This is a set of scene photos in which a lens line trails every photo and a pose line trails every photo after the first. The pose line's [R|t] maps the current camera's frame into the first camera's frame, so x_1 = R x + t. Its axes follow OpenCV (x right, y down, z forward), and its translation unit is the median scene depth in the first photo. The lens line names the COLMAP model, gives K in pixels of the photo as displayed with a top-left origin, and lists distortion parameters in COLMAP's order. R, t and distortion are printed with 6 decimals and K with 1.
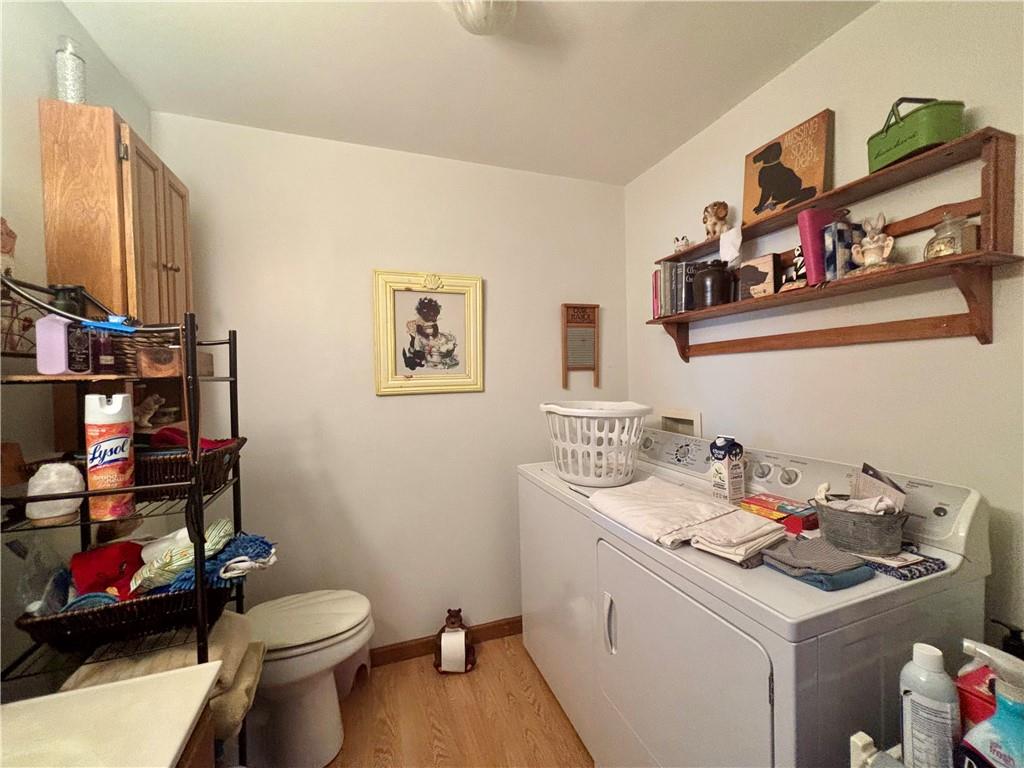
lens RADIAL K [[410.0, 0, 512.0], [0, 410.0, 384.0], [0, 0, 1]] dist [-0.000177, -0.000626]
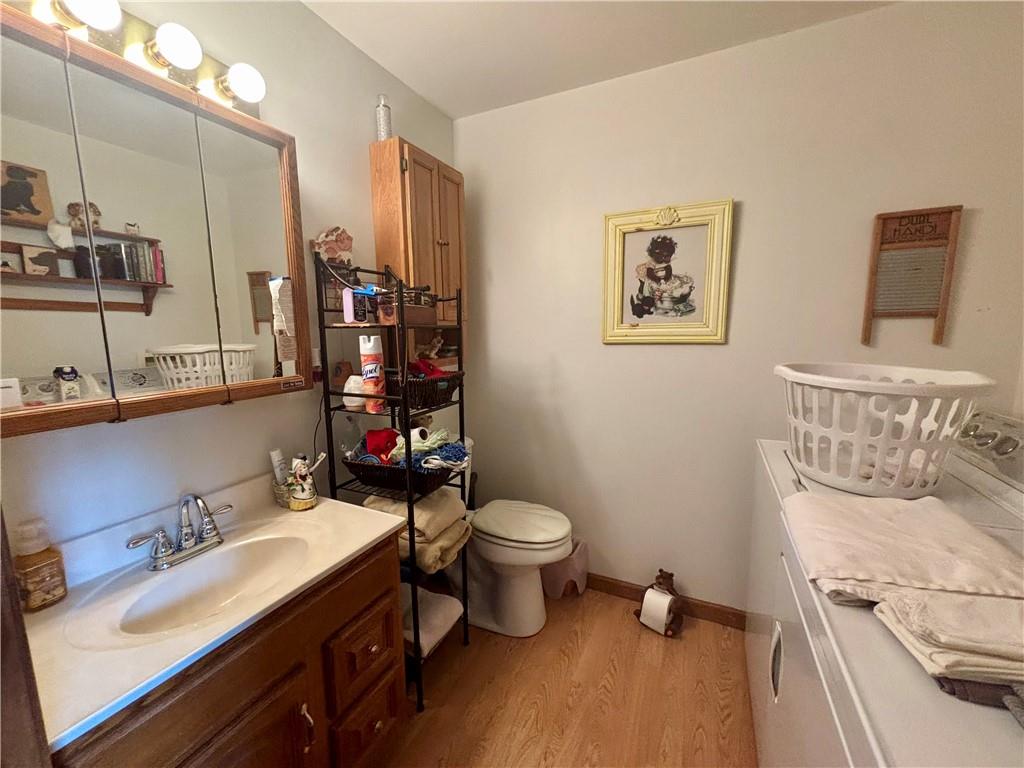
lens RADIAL K [[410.0, 0, 512.0], [0, 410.0, 384.0], [0, 0, 1]] dist [-0.000177, -0.000626]
pose [[0.702652, 0.110059, -0.702971, 0.251797], [-0.017779, 0.990372, 0.137284, -0.007934], [0.711312, -0.083965, 0.697843, 0.125681]]
